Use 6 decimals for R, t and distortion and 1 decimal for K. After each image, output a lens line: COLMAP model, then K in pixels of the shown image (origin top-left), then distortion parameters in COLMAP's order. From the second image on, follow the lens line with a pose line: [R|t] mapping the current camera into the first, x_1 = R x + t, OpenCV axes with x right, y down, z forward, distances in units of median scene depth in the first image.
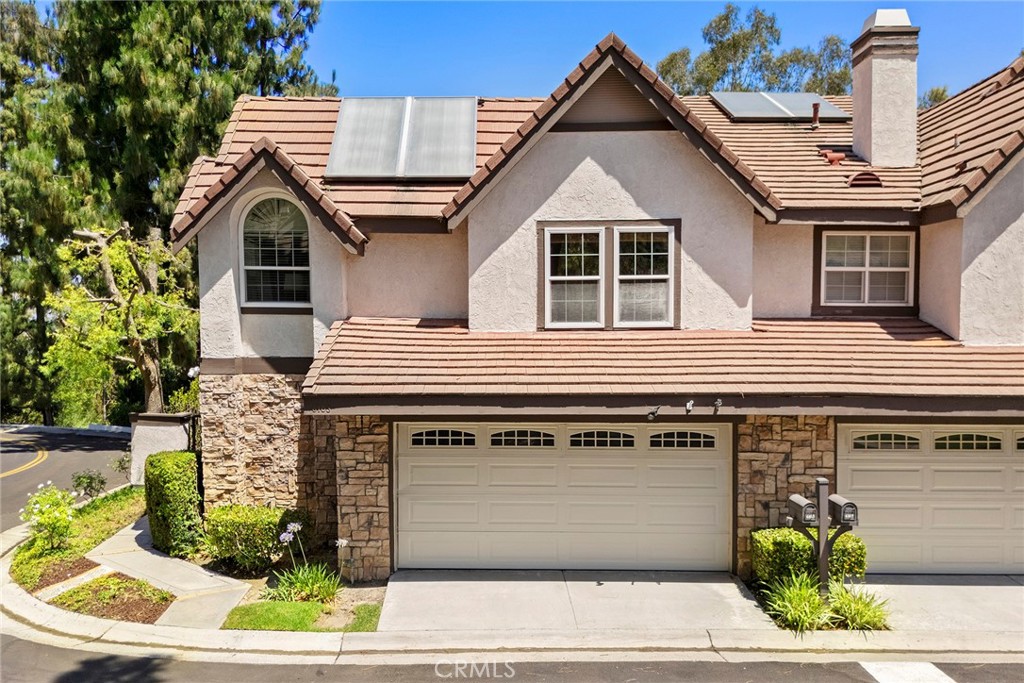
lens RADIAL K [[810.1, 0, 476.7], [0, 810.1, 386.7], [0, 0, 1]] dist [0.048631, -0.006093]
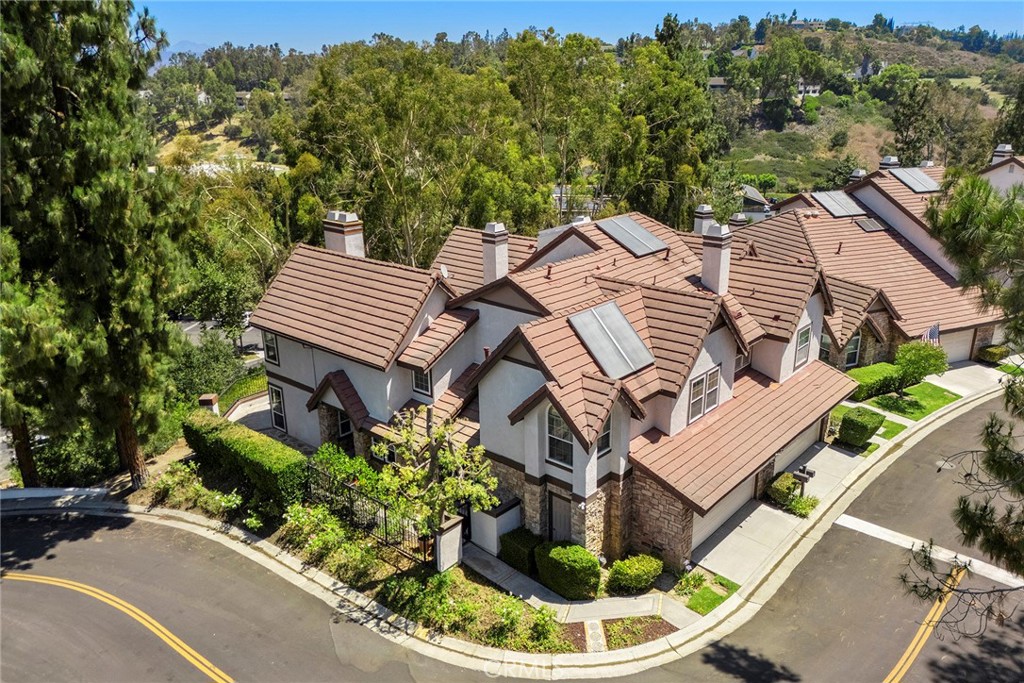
lens RADIAL K [[715.4, 0, 512.0], [0, 715.4, 341.5], [0, 0, 1]] dist [0.028934, 0.001356]
pose [[0.671214, -0.246007, 0.699252, -1.586404], [0.068474, 0.959867, 0.271968, -0.873949], [-0.738095, -0.134668, 0.661121, 0.109745]]
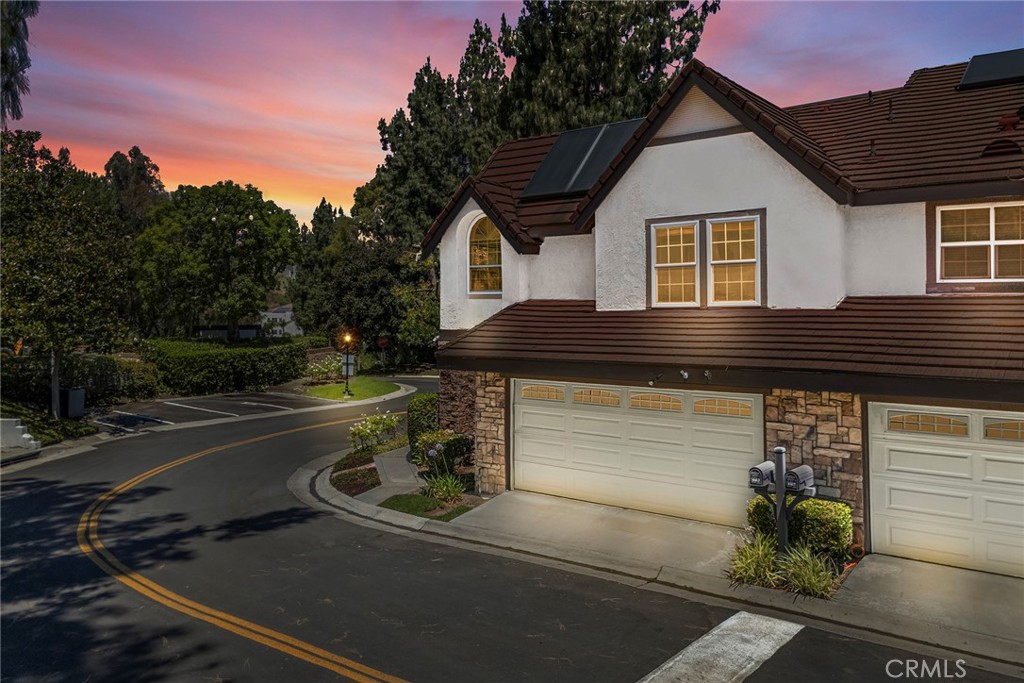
lens RADIAL K [[760.8, 0, 515.4], [0, 760.8, 310.9], [0, 0, 1]] dist [0.086155, -0.065737]
pose [[0.815444, -0.002480, -0.578830, 0.590927], [-0.031970, 0.998271, -0.049316, -0.005191], [0.577952, 0.058719, 0.813955, -0.035481]]
